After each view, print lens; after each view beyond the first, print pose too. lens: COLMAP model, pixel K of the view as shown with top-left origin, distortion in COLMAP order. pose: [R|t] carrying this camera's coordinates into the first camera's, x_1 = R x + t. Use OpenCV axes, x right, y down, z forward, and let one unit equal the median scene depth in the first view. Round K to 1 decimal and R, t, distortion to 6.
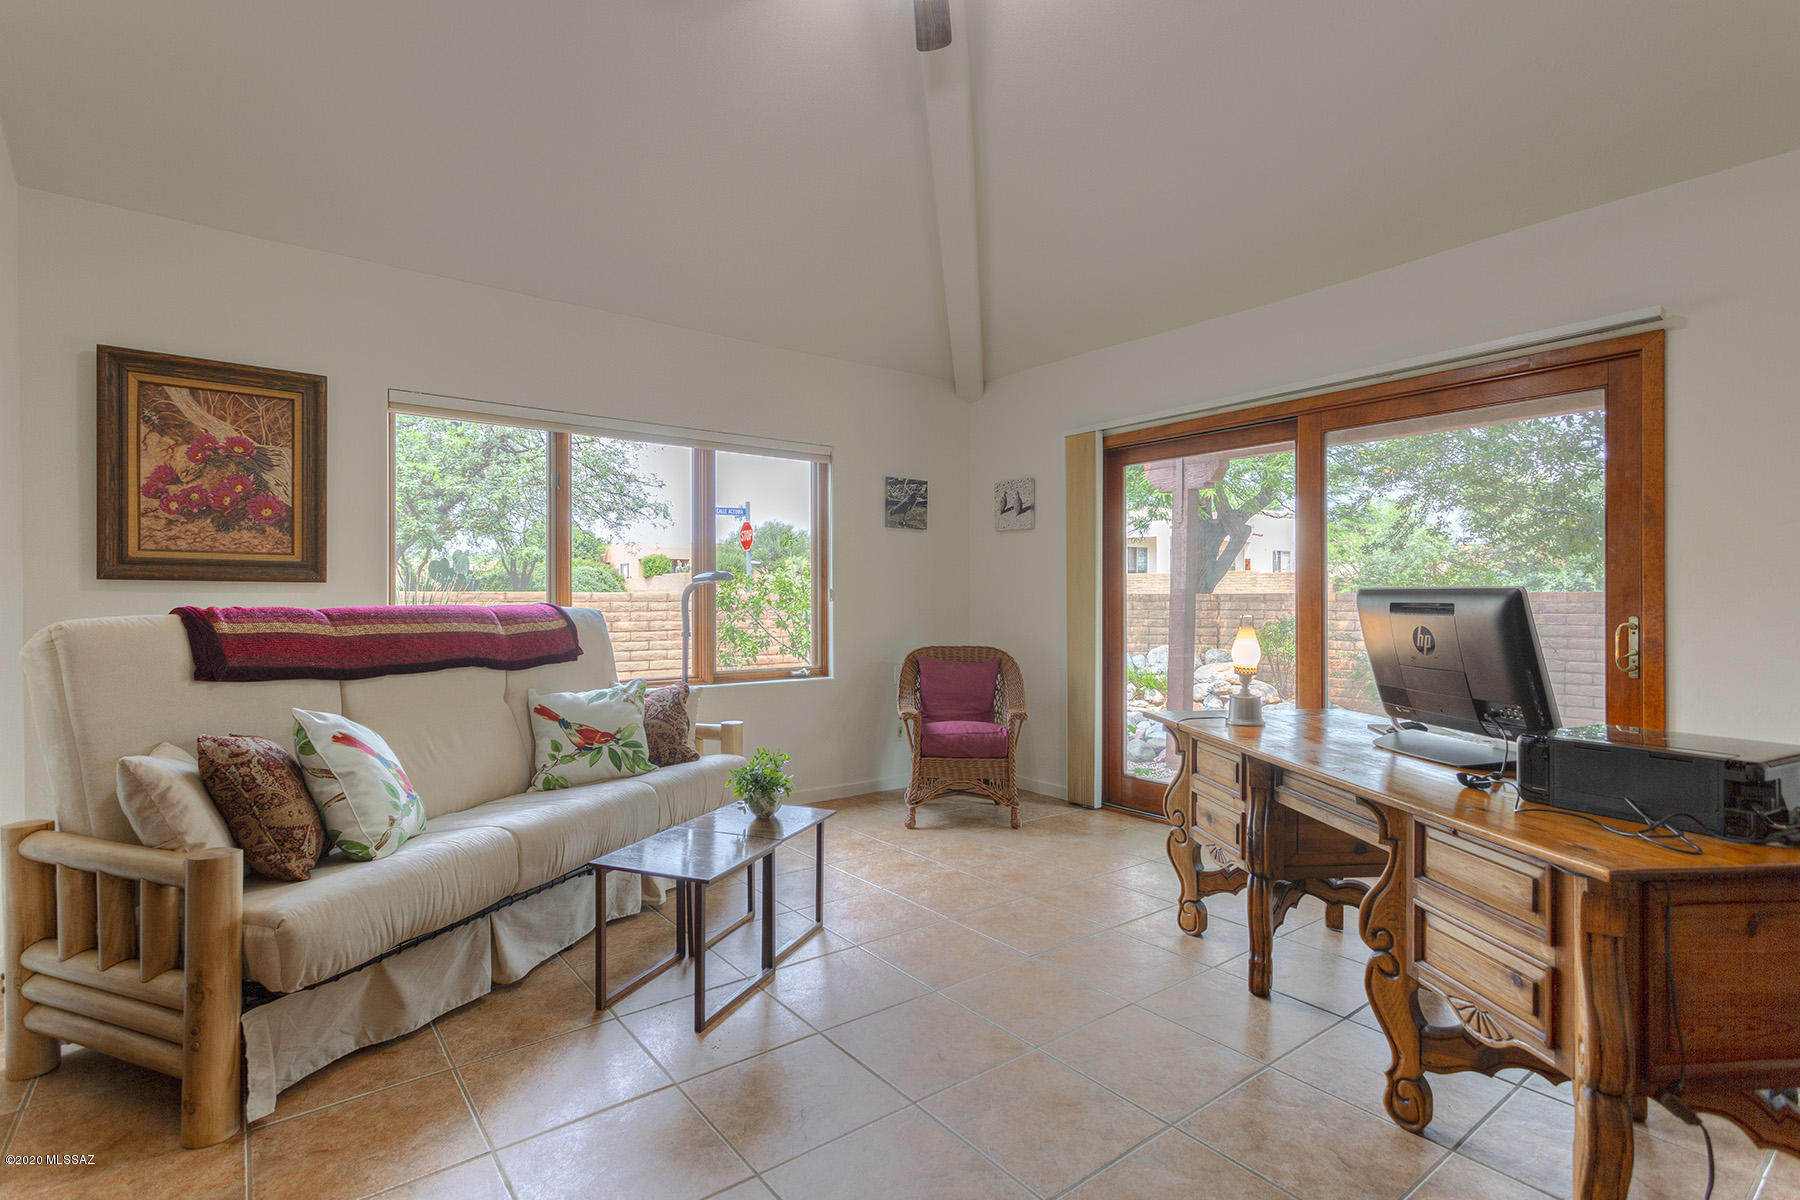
lens RADIAL K [[857.1, 0, 891.6], [0, 857.1, 601.9], [0, 0, 1]] dist [0.008159, 0.000393]
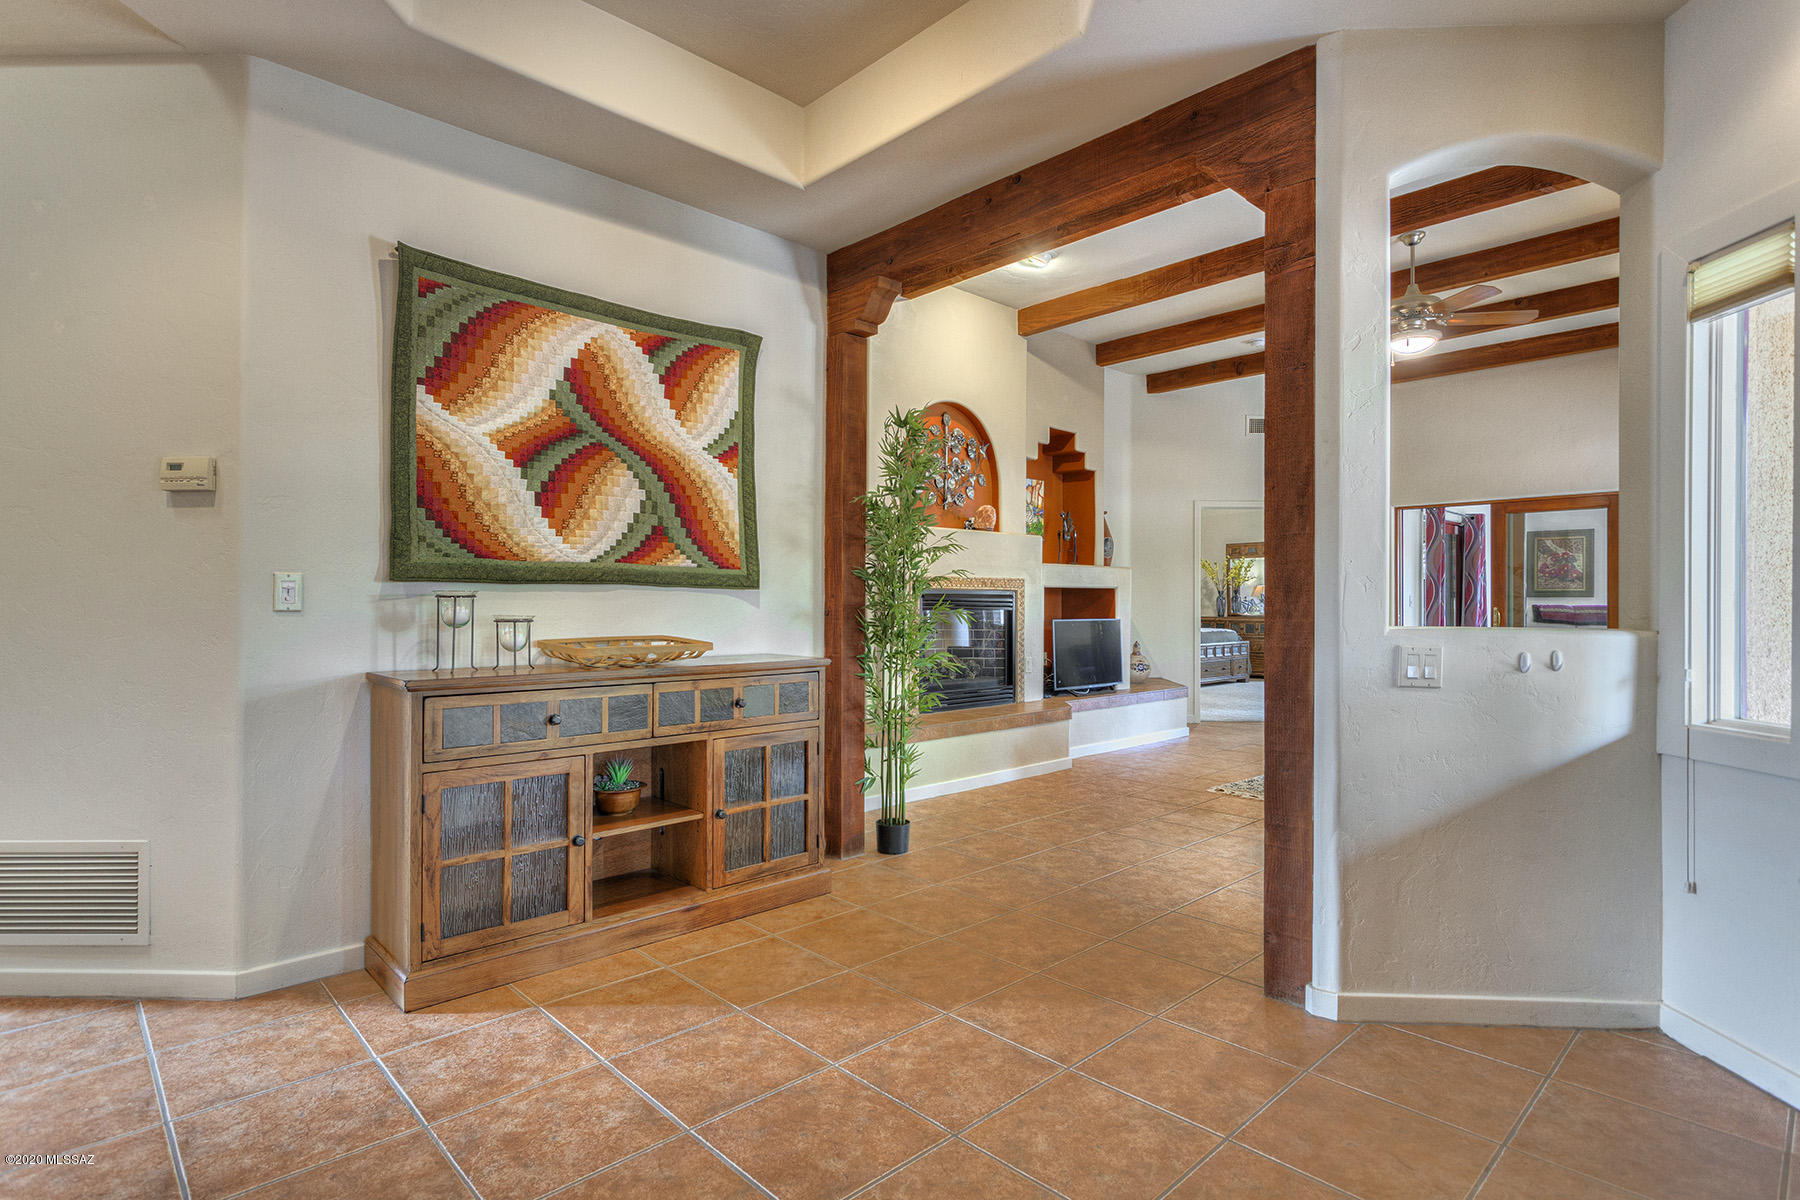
lens RADIAL K [[918.2, 0, 899.3], [0, 918.2, 611.1], [0, 0, 1]] dist [-0.007391, 0.000117]
pose [[0.119369, 0.003057, -0.992845, 2.948310], [-0.003486, 0.999990, 0.002660, 0.033409], [0.992844, 0.003143, 0.119378, -2.363278]]
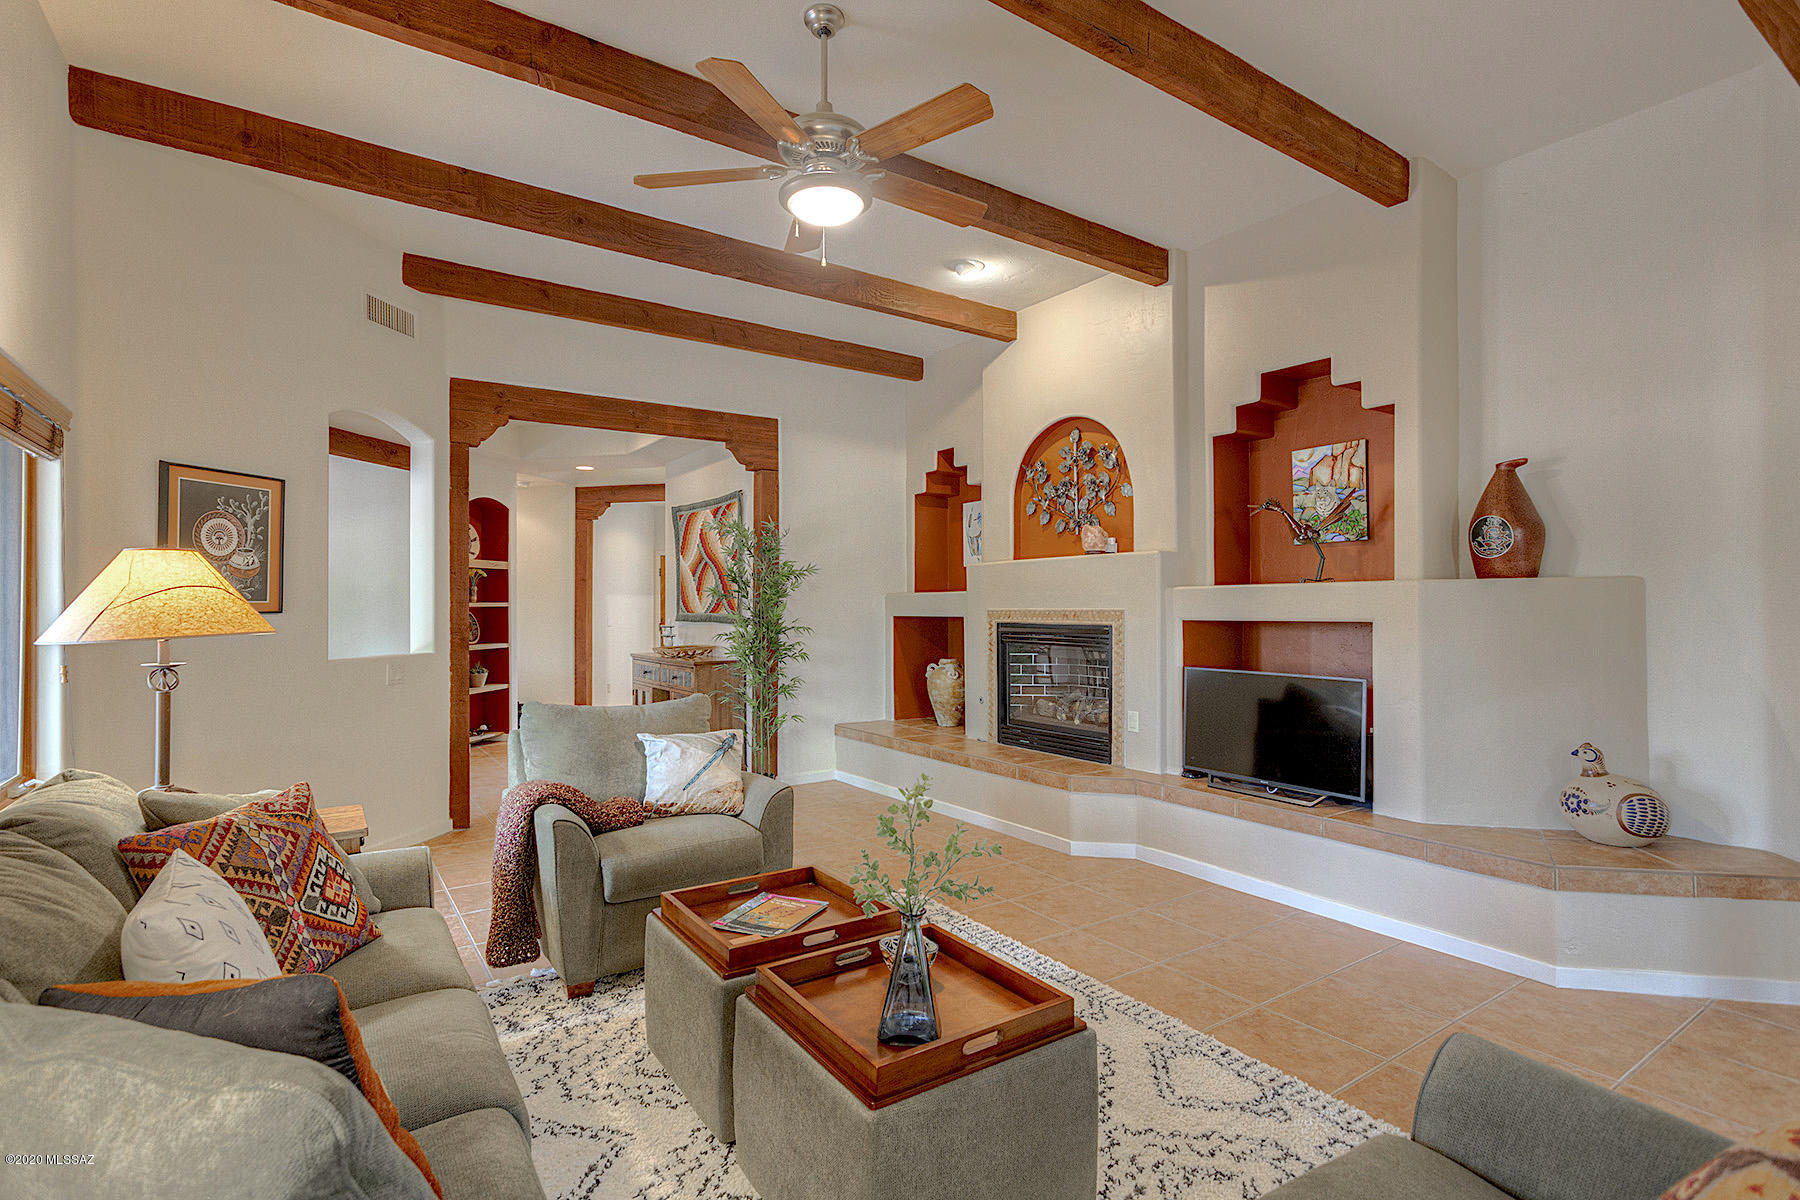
lens RADIAL K [[857.1, 0, 880.5], [0, 857.1, 600.3], [0, 0, 1]] dist [0.008159, 0.000393]
pose [[-0.999128, 0.001526, 0.041713, 0.950650], [0.001479, 0.999998, -0.001162, -0.068454], [-0.041715, -0.001099, -0.999129, 0.106426]]
